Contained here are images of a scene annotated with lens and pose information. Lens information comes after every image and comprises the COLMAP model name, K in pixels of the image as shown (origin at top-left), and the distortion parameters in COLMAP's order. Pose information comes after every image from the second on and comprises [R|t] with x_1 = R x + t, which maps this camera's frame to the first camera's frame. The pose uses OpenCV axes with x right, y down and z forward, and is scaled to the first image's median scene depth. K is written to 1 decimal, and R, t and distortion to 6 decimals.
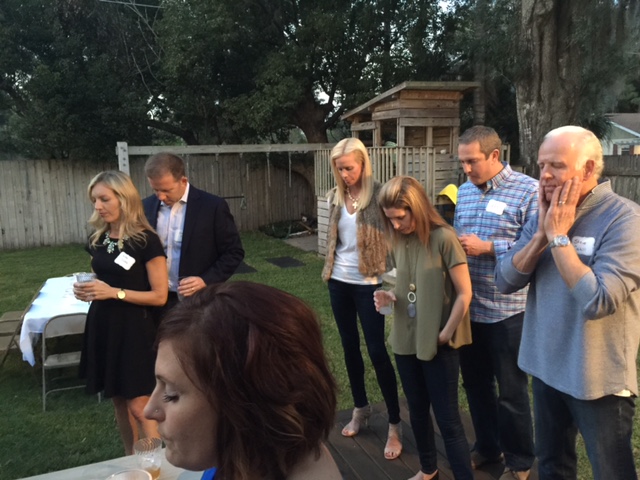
lens RADIAL K [[552.2, 0, 320.0], [0, 552.2, 240.0], [0, 0, 1]] dist [0.044076, -0.000846]
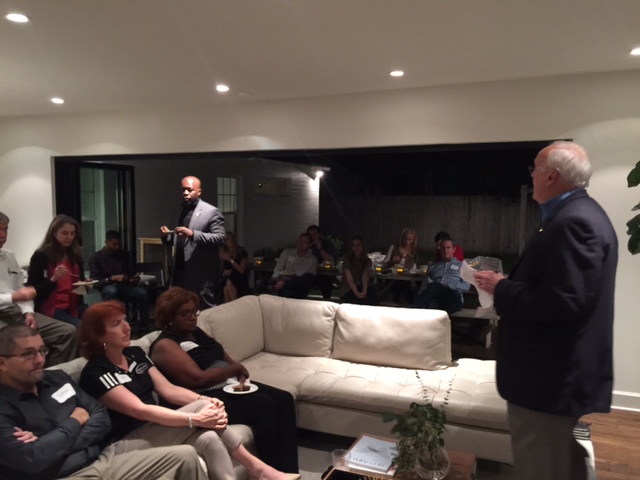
lens RADIAL K [[552.2, 0, 320.0], [0, 552.2, 240.0], [0, 0, 1]] dist [0.044076, -0.000846]
pose [[0.733814, 0.075063, -0.675191, 0.260676], [-0.117082, 0.992979, -0.016856, 0.067011], [0.669185, 0.091422, 0.737450, -0.483505]]
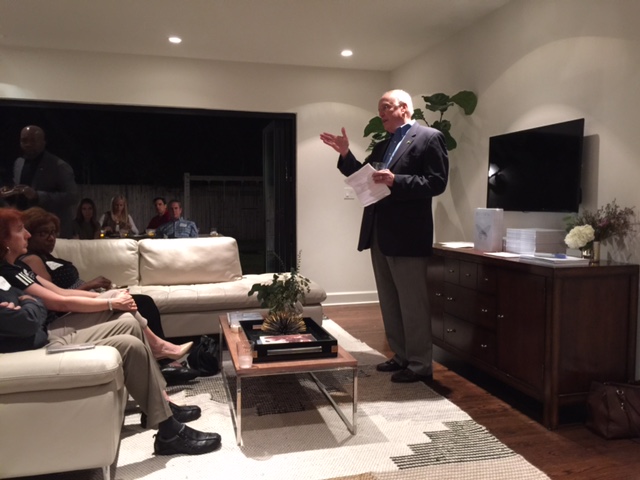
lens RADIAL K [[552.2, 0, 320.0], [0, 552.2, 240.0], [0, 0, 1]] dist [0.044076, -0.000846]
pose [[0.993282, 0.032410, -0.111086, 0.220071], [-0.039511, 0.997273, -0.062328, 0.106744], [0.108763, 0.066298, 0.991854, -0.563692]]
